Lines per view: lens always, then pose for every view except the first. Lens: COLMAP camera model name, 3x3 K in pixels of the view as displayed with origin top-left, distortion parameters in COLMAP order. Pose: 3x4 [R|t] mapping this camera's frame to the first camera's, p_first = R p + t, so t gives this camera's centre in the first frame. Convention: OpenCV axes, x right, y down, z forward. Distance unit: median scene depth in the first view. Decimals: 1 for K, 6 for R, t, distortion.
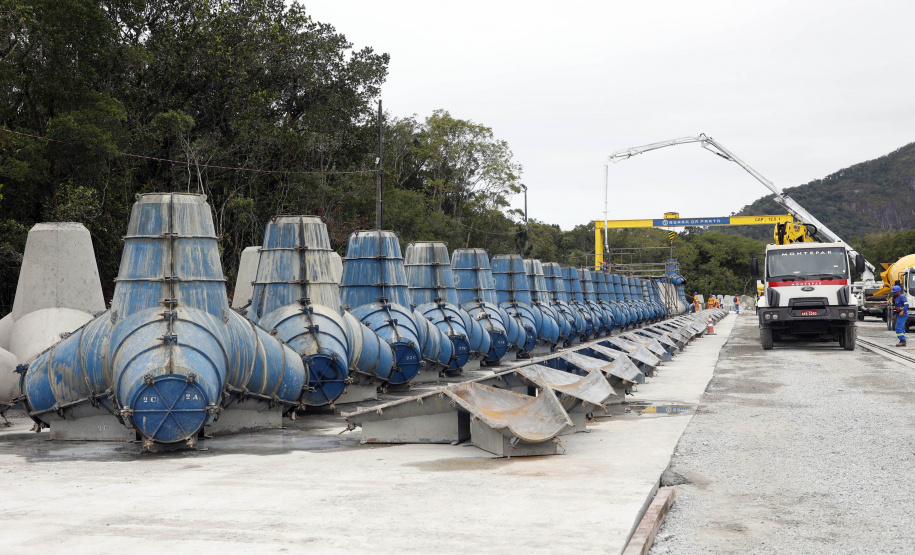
lens RADIAL K [[1491.5, 0, 457.5], [0, 1491.5, 277.5], [0, 0, 1]] dist [0.243256, 0.072062]
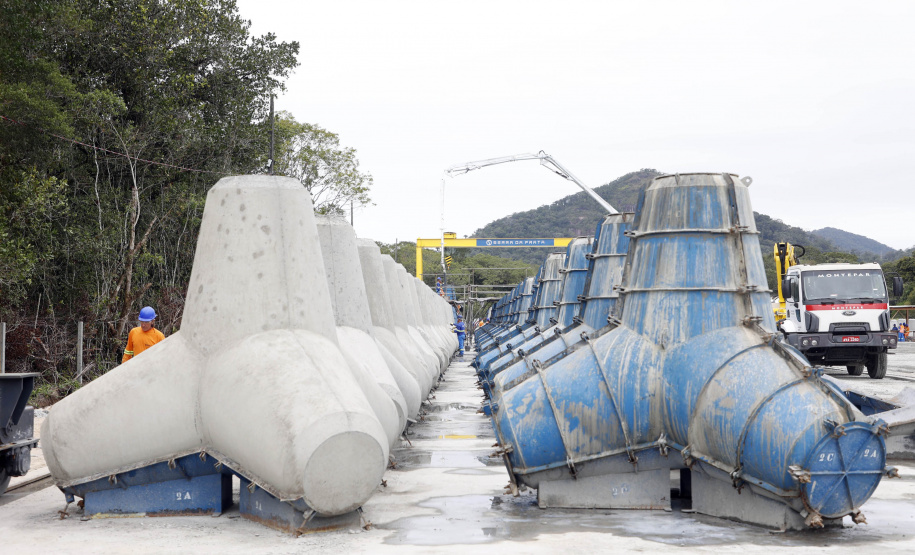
lens RADIAL K [[1491.5, 0, 457.5], [0, 1491.5, 277.5], [0, 0, 1]] dist [0.243256, 0.072062]
pose [[0.960325, 0.016888, 0.278371, -0.261893], [-0.012482, 0.999767, -0.017593, 0.005002], [-0.278603, 0.013421, 0.960312, 0.164422]]
